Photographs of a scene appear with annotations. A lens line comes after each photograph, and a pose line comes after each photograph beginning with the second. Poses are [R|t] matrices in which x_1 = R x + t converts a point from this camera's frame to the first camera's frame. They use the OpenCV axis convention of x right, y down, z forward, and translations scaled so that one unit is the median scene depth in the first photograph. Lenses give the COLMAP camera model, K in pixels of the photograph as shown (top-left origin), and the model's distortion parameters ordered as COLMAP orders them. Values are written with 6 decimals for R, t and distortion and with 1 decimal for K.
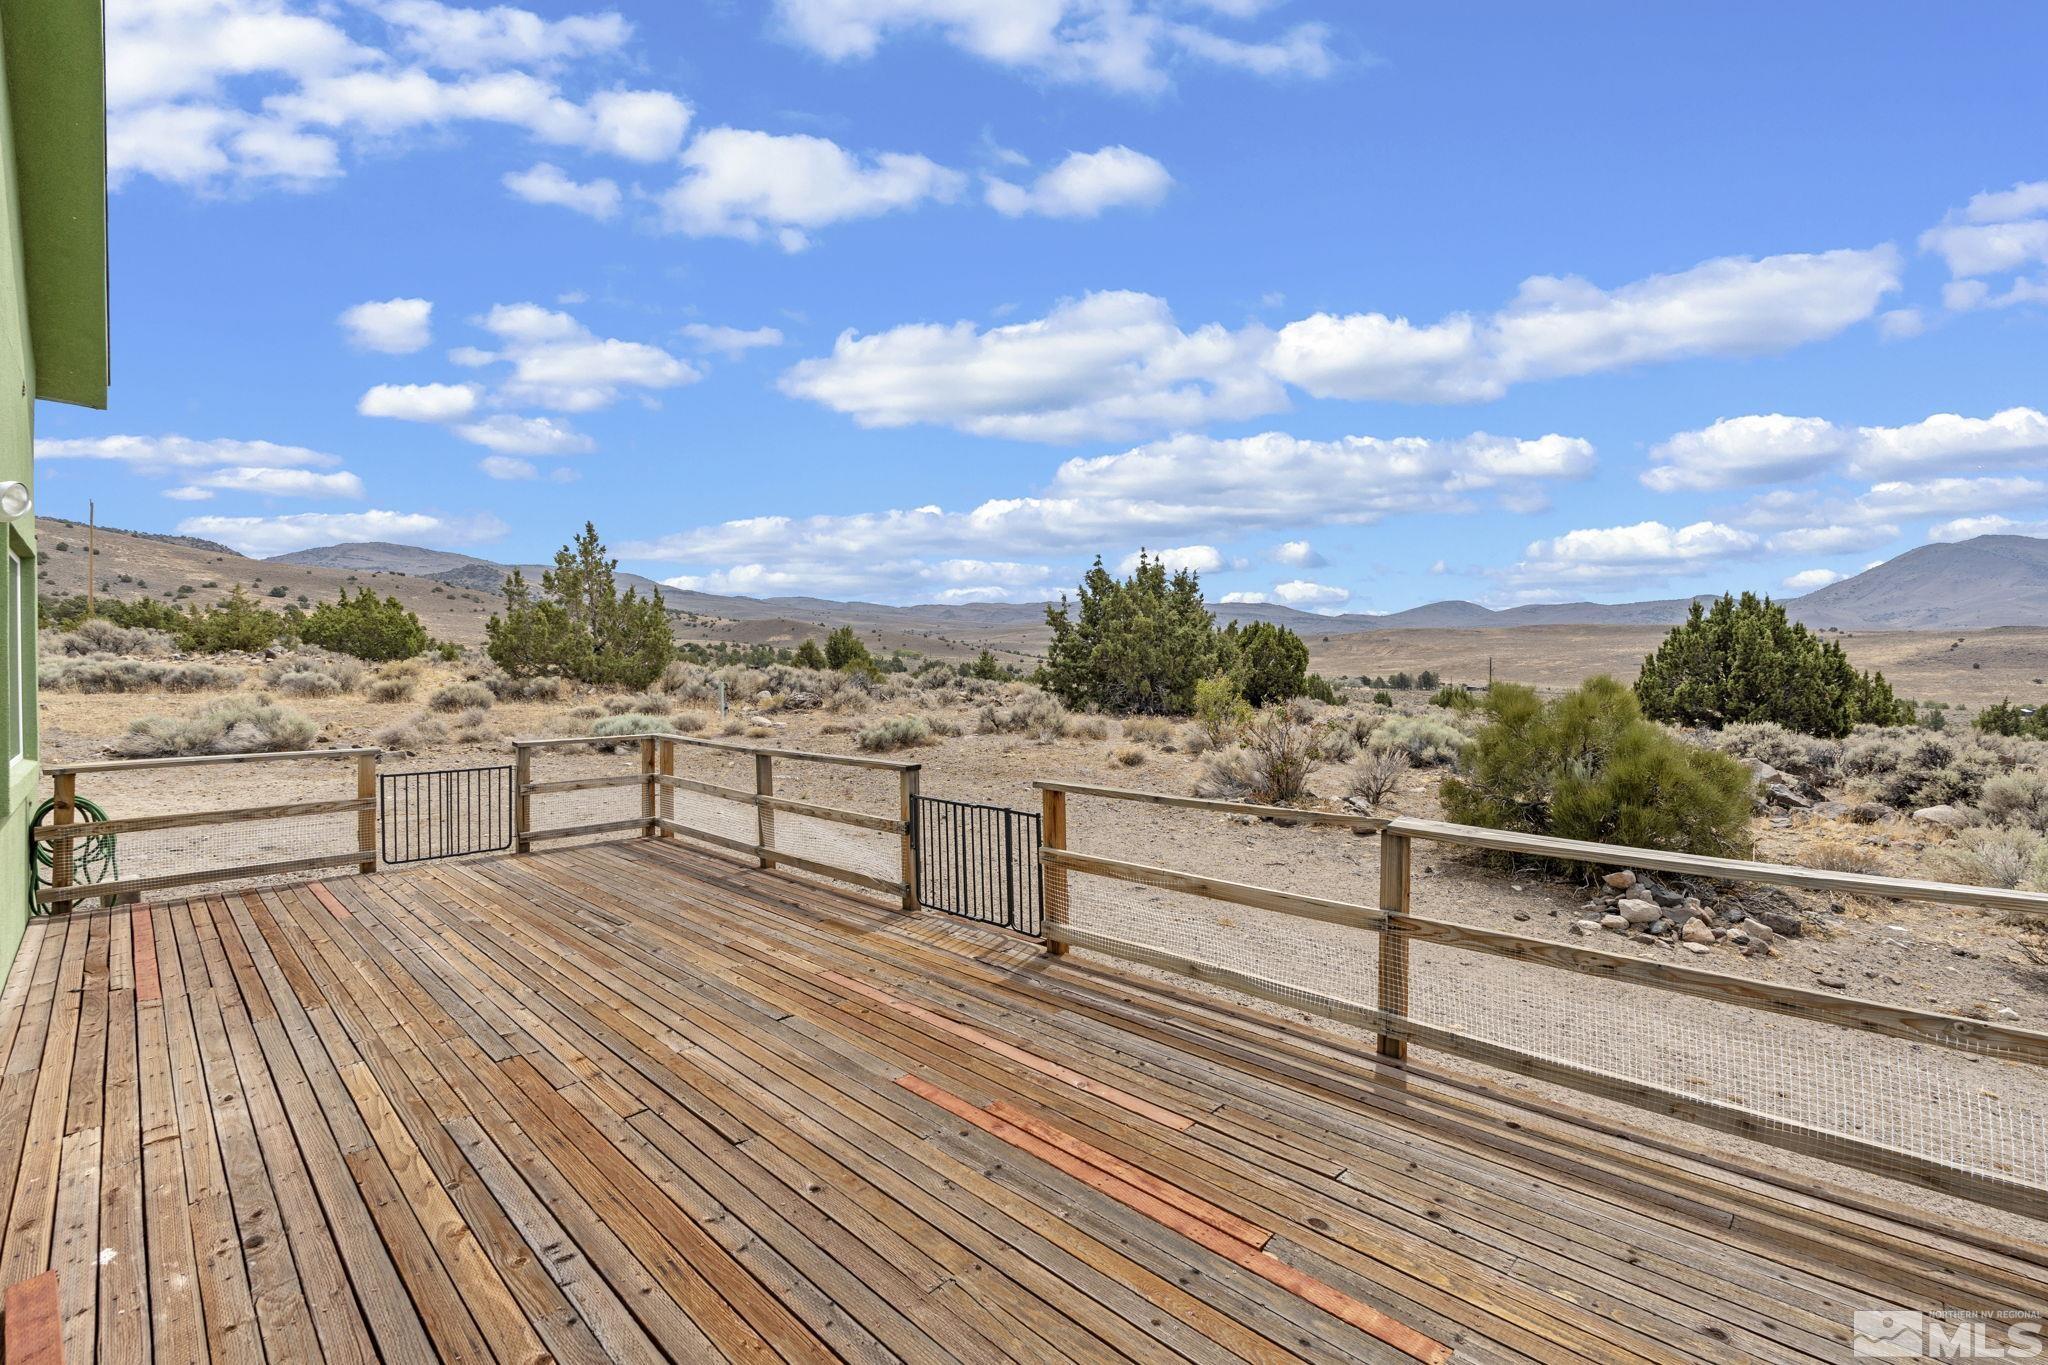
lens RADIAL K [[891.5, 0, 1014.2], [0, 891.5, 680.5], [0, 0, 1]] dist [-0.005791, 0.001118]
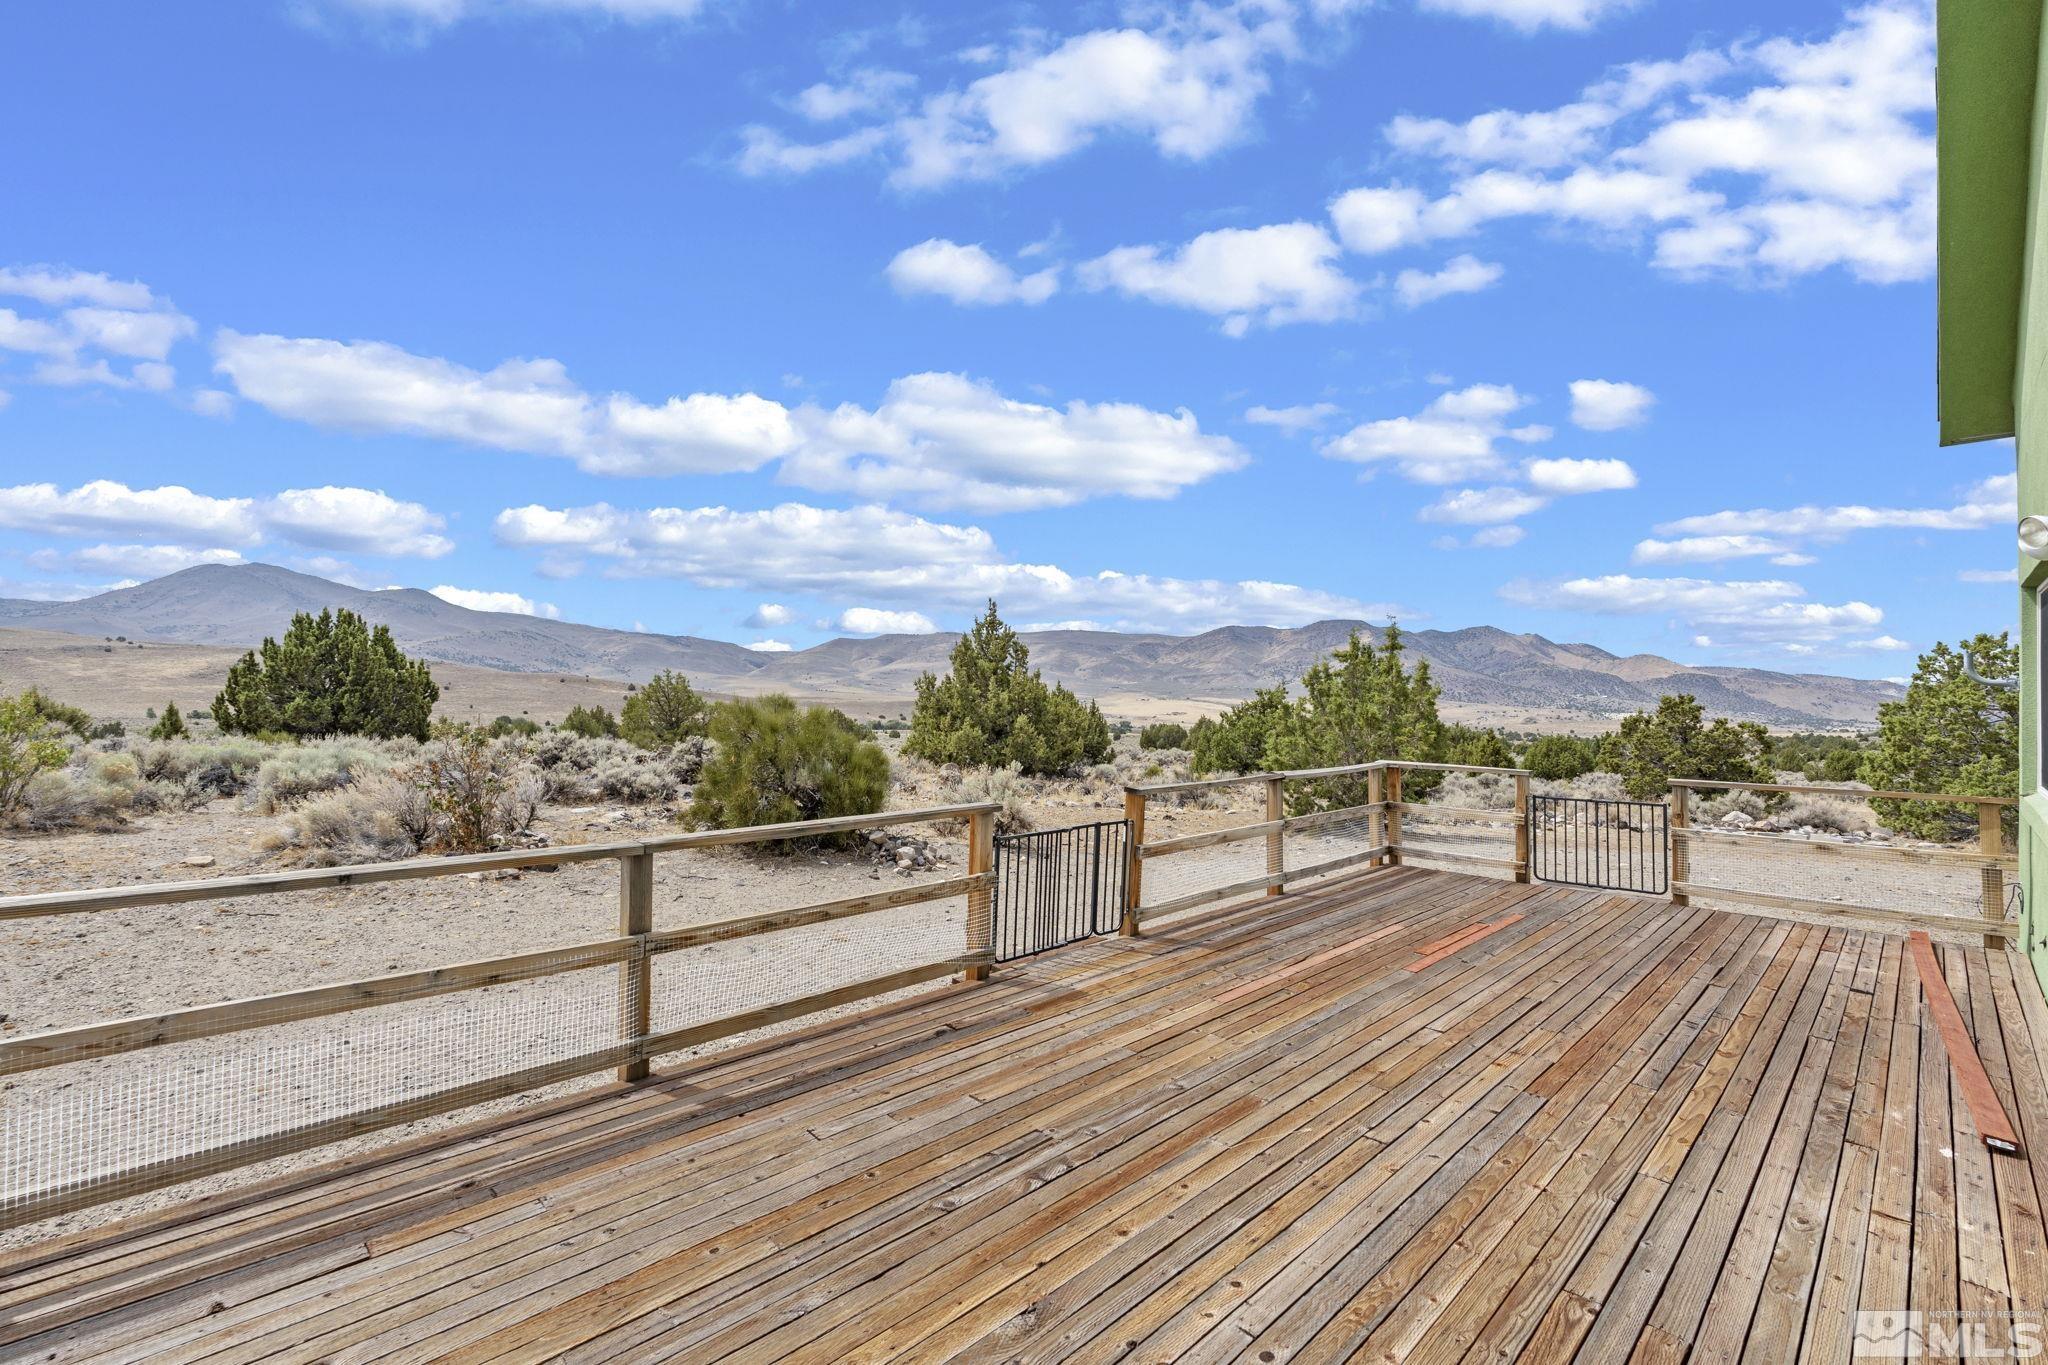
lens RADIAL K [[887.1, 0, 1031.0], [0, 887.1, 678.3], [0, 0, 1]] dist [-0.005477, 0.001037]
pose [[0.017609, 0.017685, 0.999689, -1.084427], [-0.001562, 0.999843, -0.017660, -0.010857], [-0.999844, -0.001251, 0.017633, 1.069643]]
